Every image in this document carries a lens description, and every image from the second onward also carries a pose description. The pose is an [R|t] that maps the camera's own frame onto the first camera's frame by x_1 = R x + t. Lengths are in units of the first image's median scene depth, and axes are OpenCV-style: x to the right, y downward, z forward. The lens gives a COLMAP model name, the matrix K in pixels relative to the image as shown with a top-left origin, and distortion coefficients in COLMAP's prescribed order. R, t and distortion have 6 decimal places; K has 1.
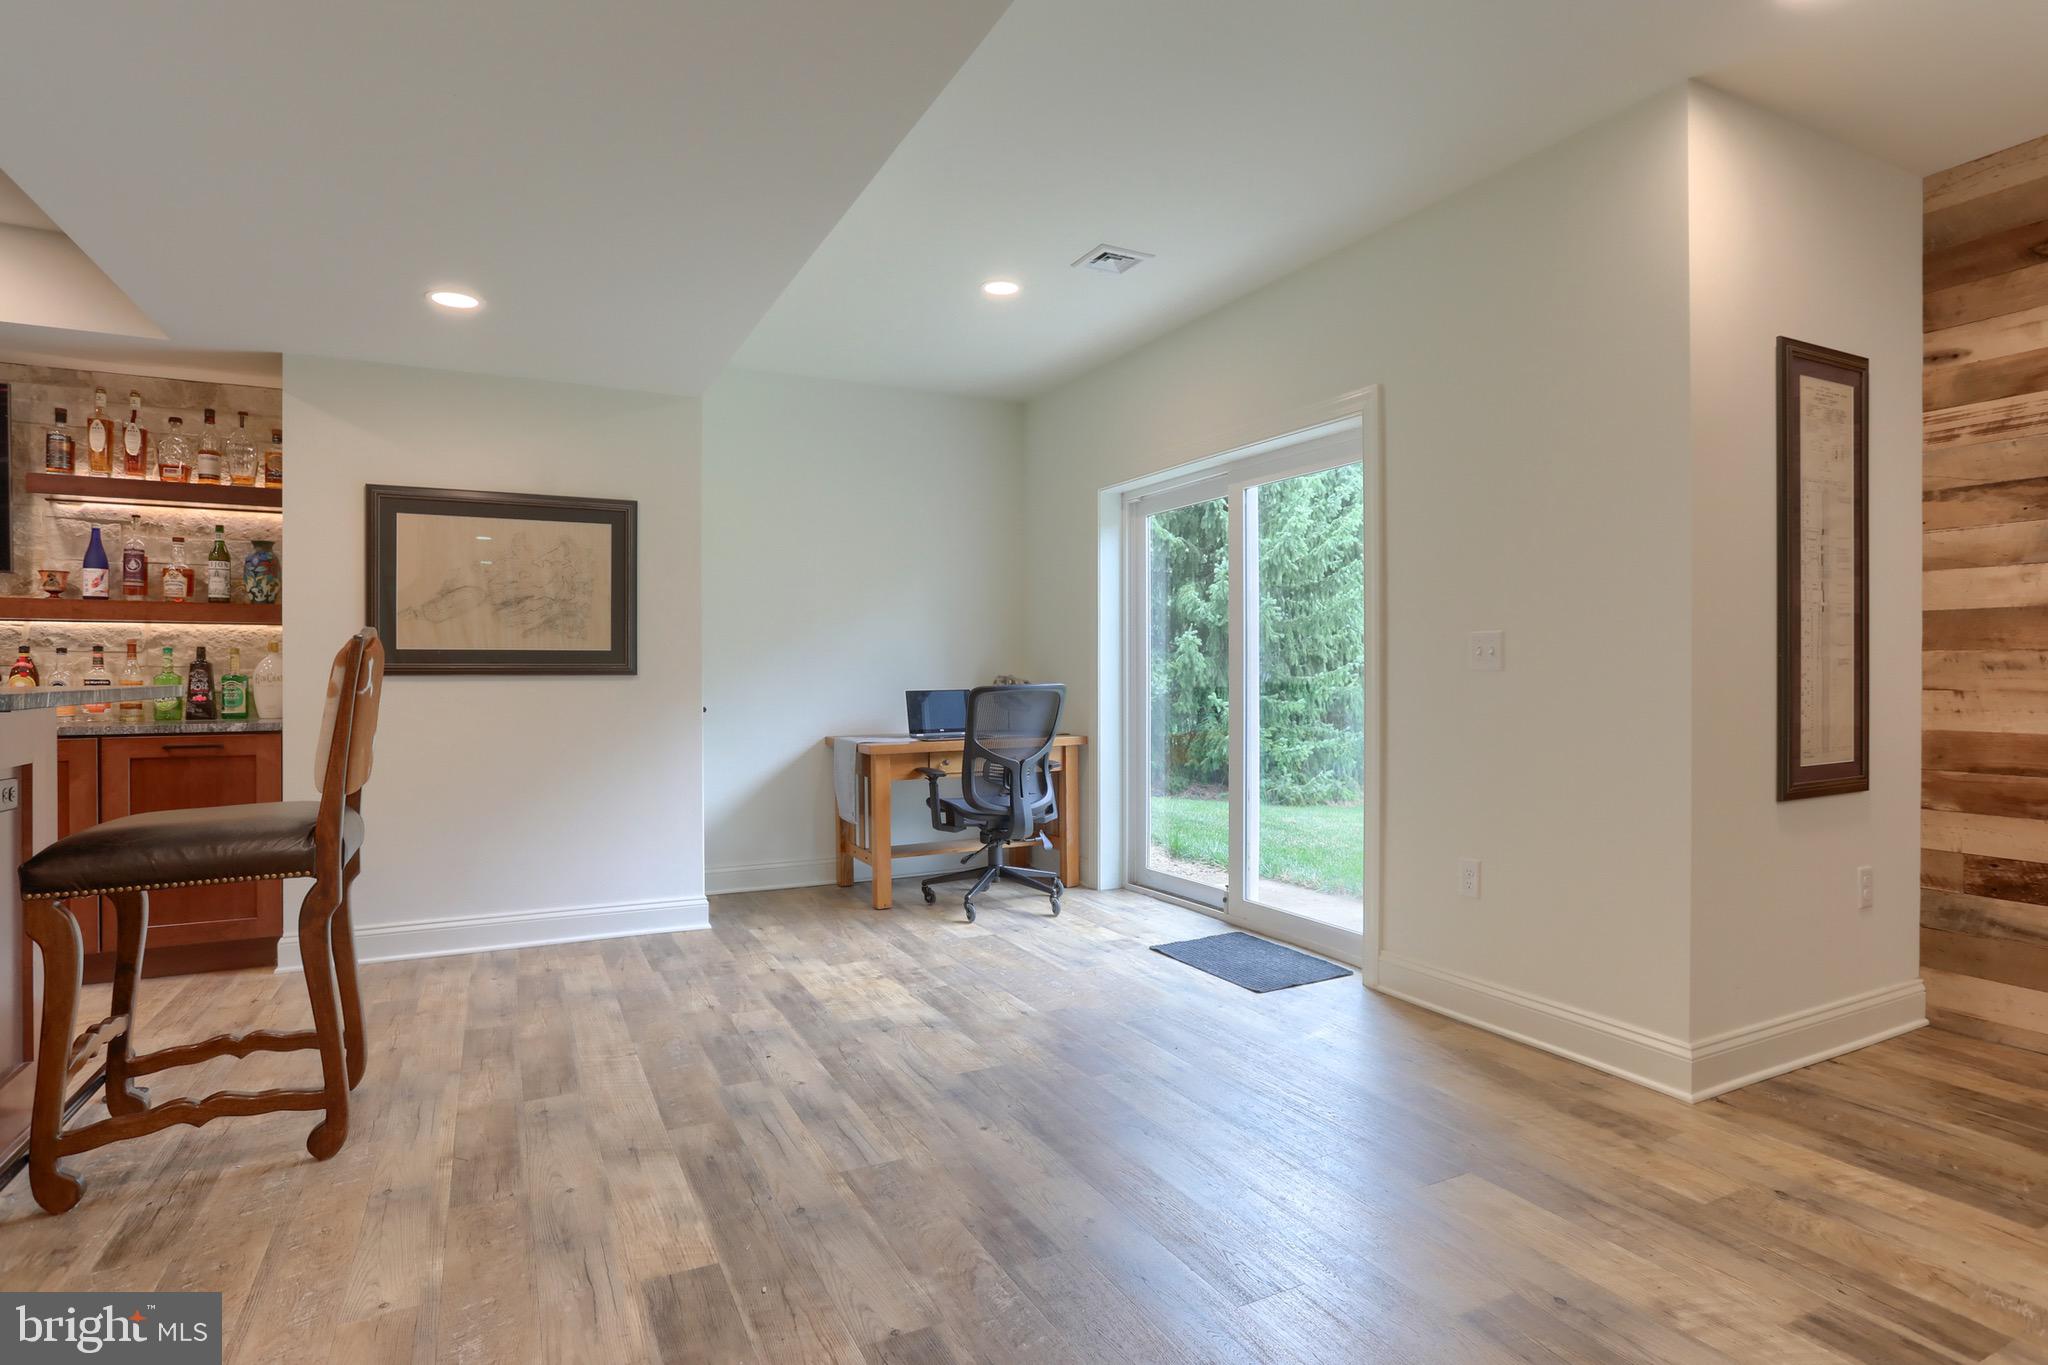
lens RADIAL K [[1053.2, 0, 1037.5], [0, 1053.2, 672.6], [0, 0, 1]] dist [-0.054448, 0.026853]
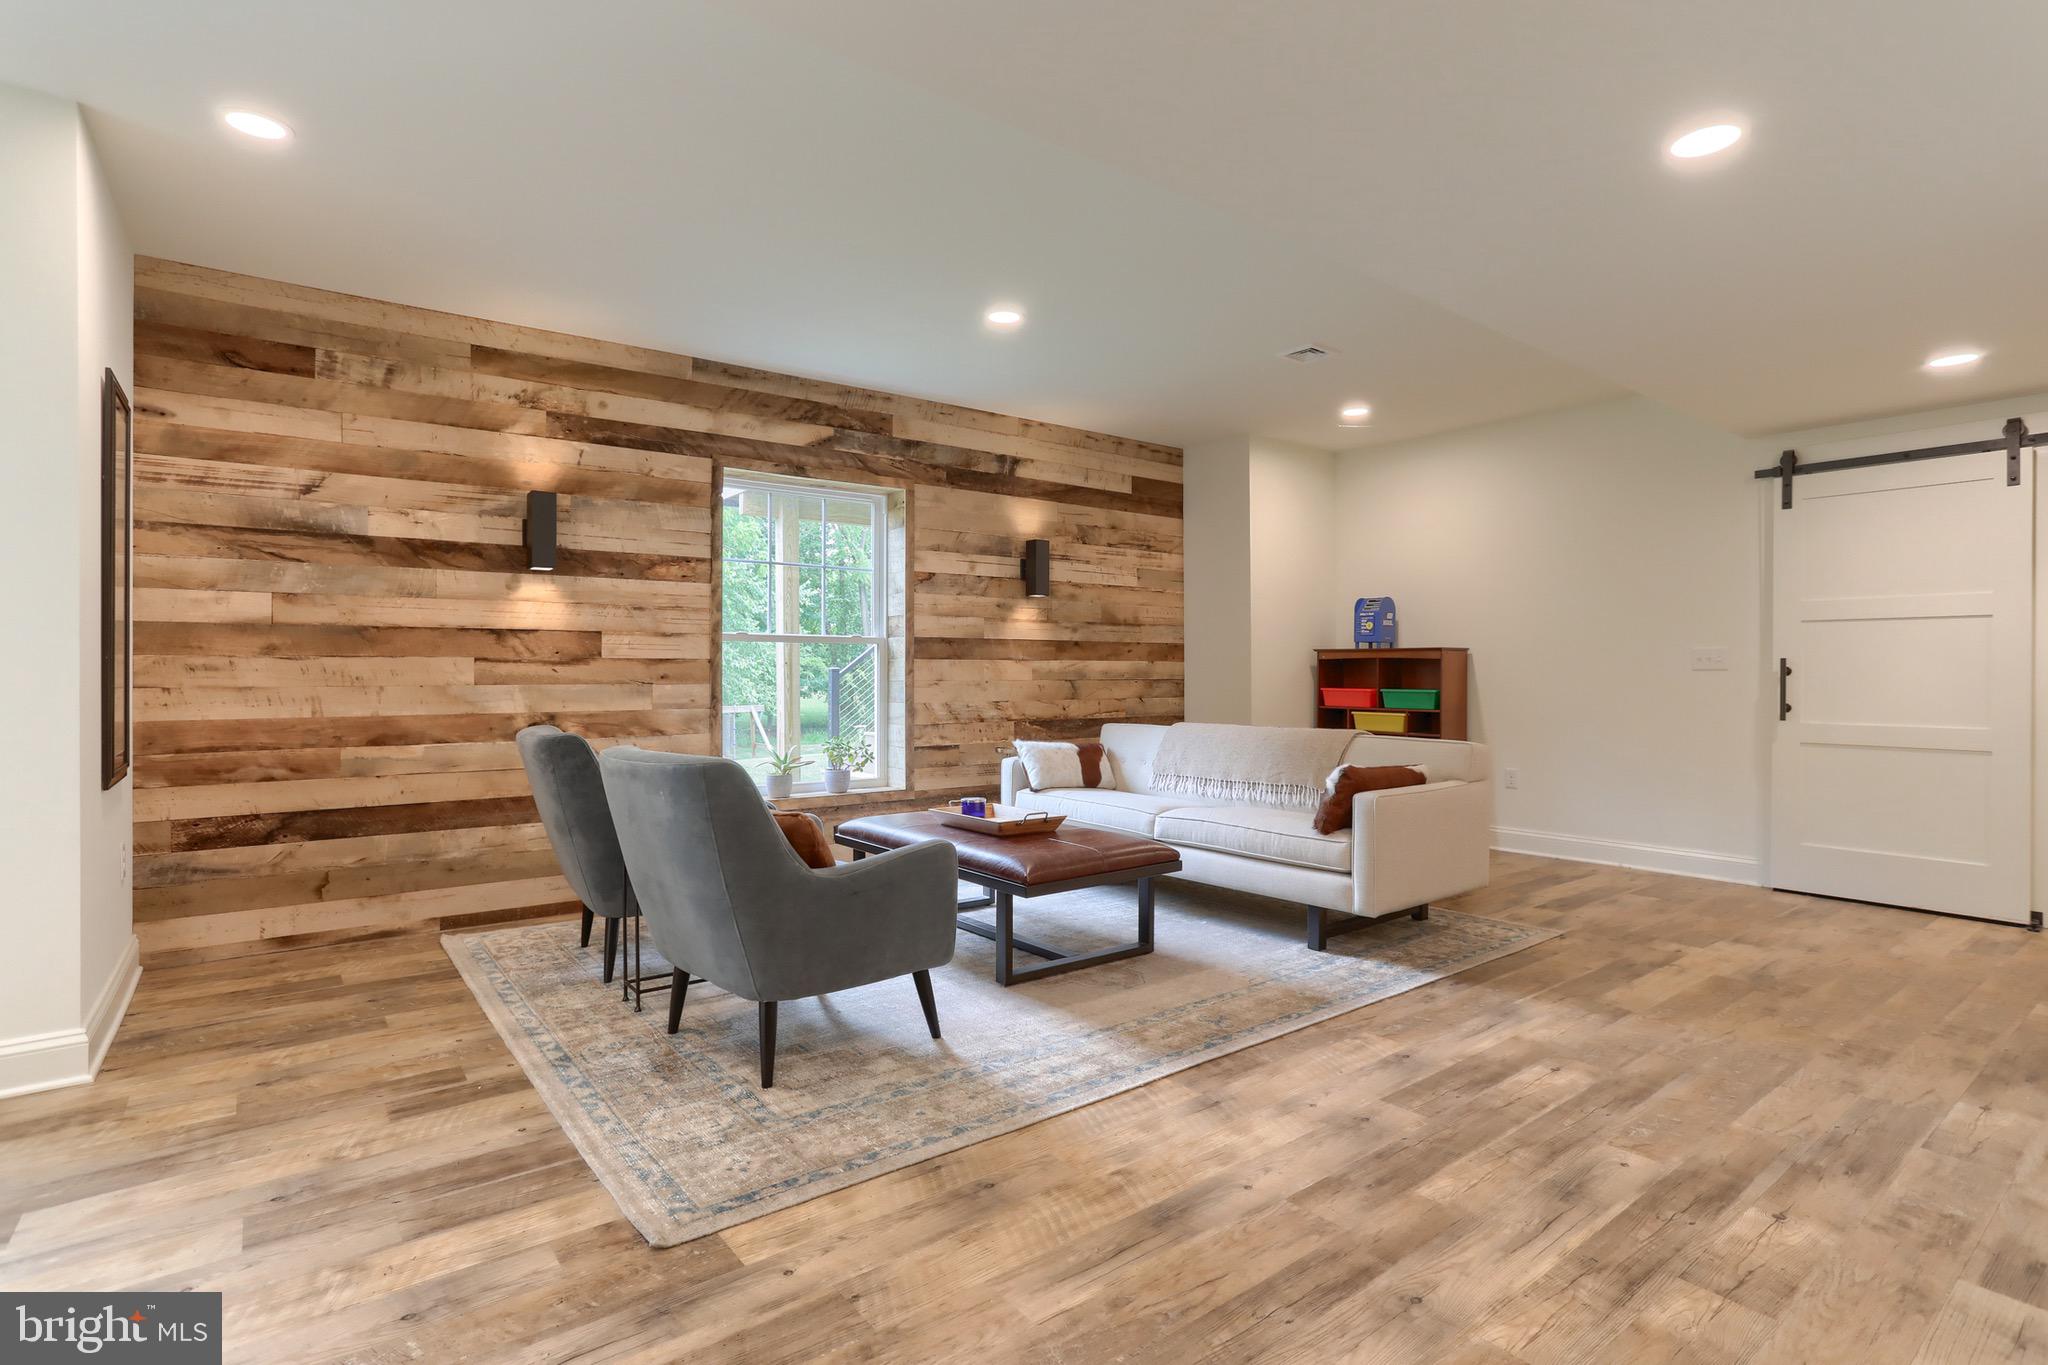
lens RADIAL K [[1011.6, 0, 1021.4], [0, 1011.6, 670.0], [0, 0, 1]] dist [-0.055355, 0.032218]
pose [[-0.176178, 0.001947, 0.984356, -0.441002], [0.003799, 0.999992, -0.001298, 0.001442], [-0.984351, 0.003511, -0.176184, 0.200392]]
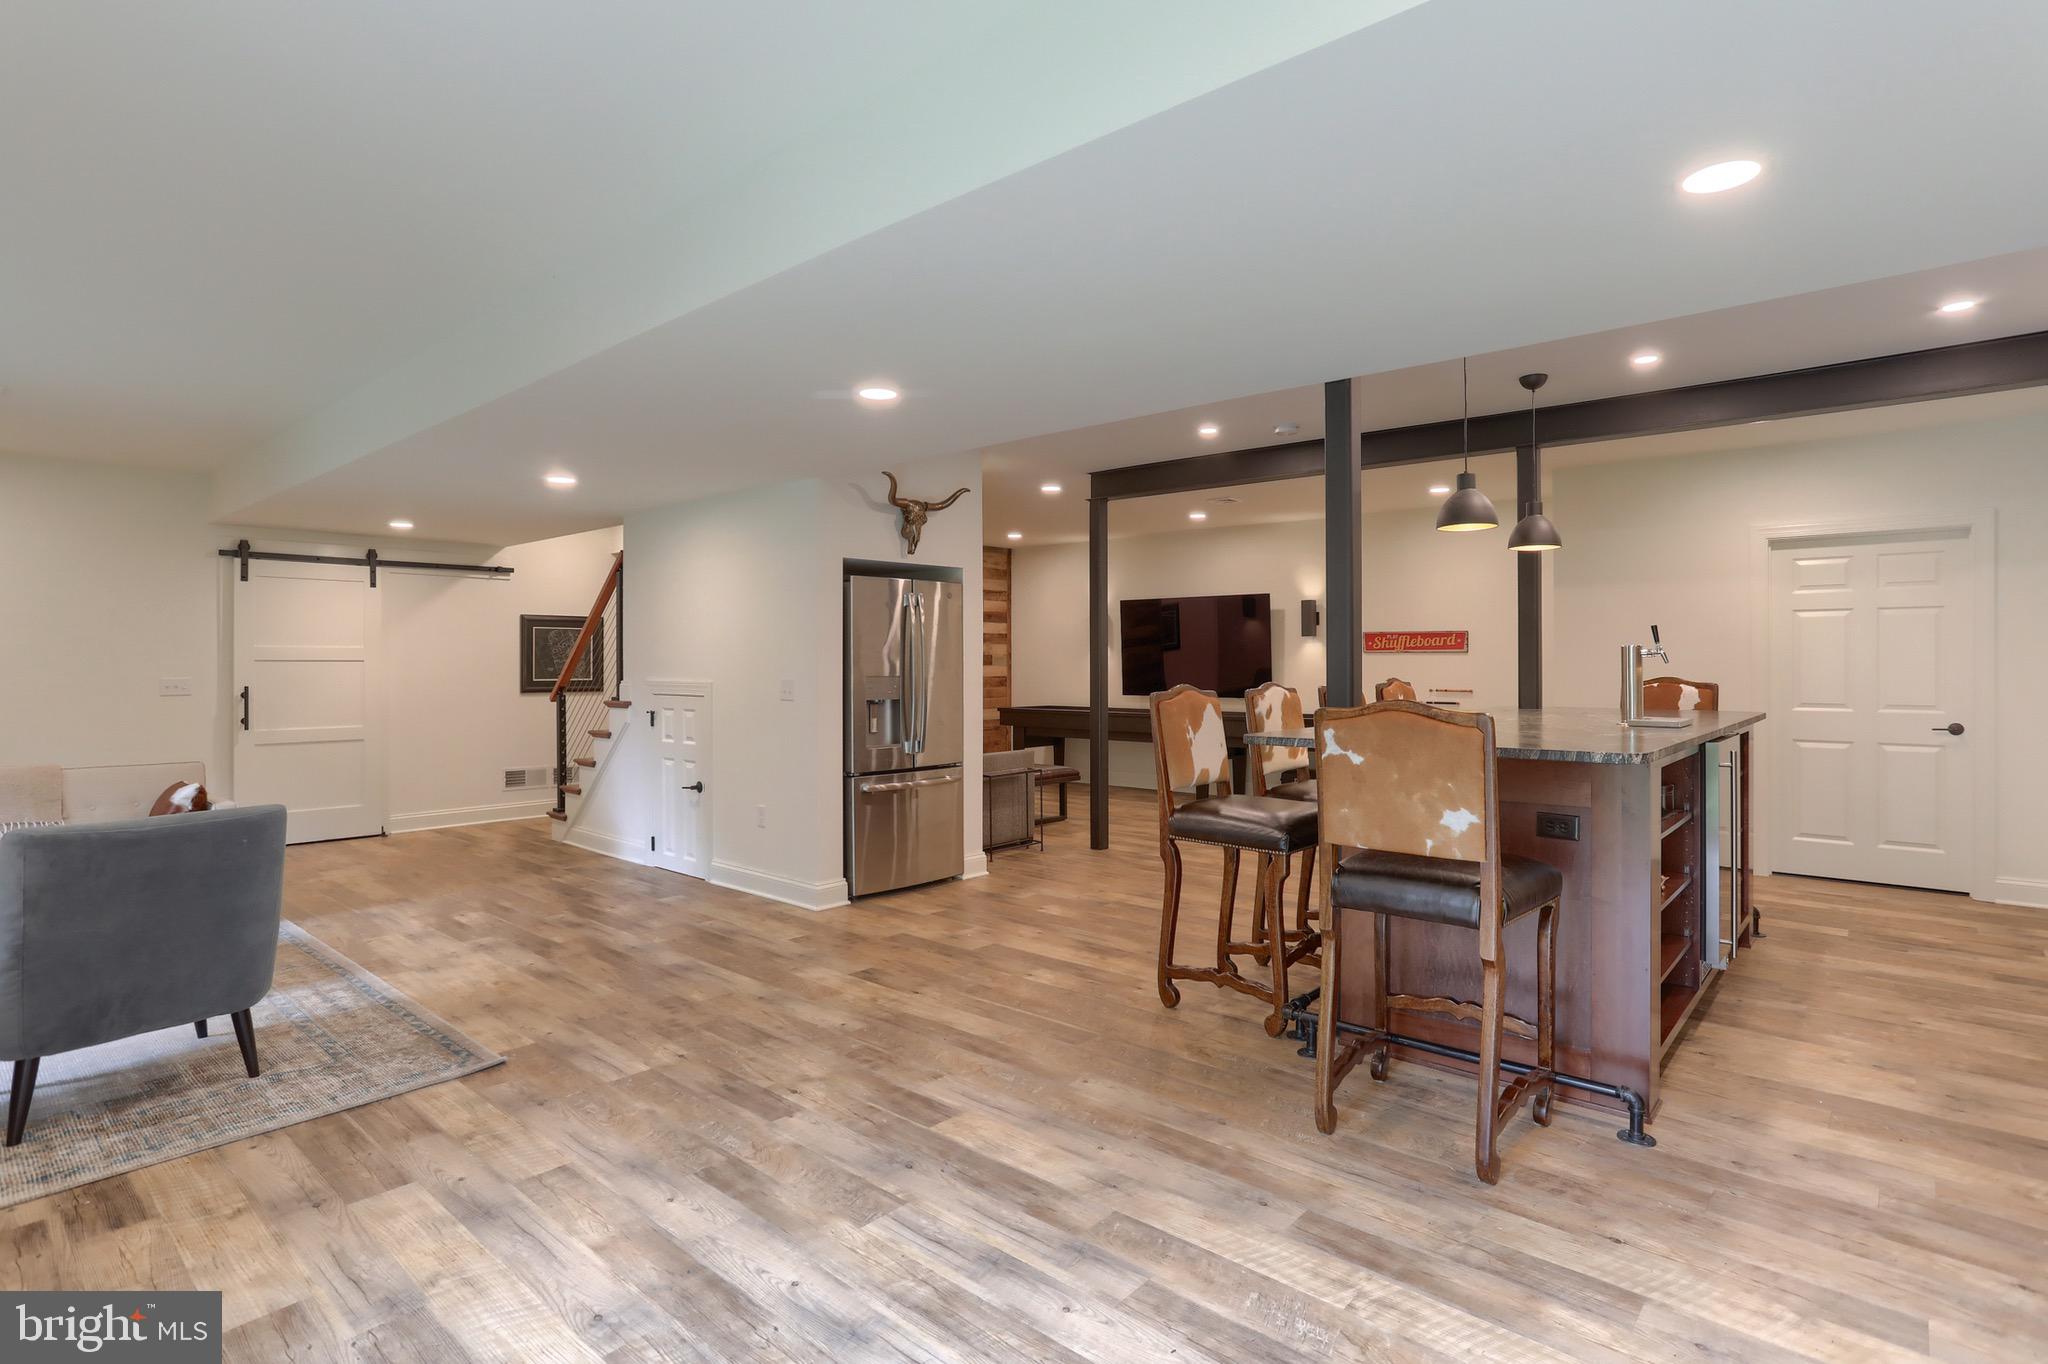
lens RADIAL K [[1037.3, 0, 1035.6], [0, 1037.3, 667.5], [0, 0, 1]] dist [-0.061713, 0.038166]
pose [[-0.931210, 0.005256, -0.364444, 0.055583], [0.002357, 0.999962, 0.008399, -0.071225], [0.364474, 0.006962, -0.931187, 1.496243]]
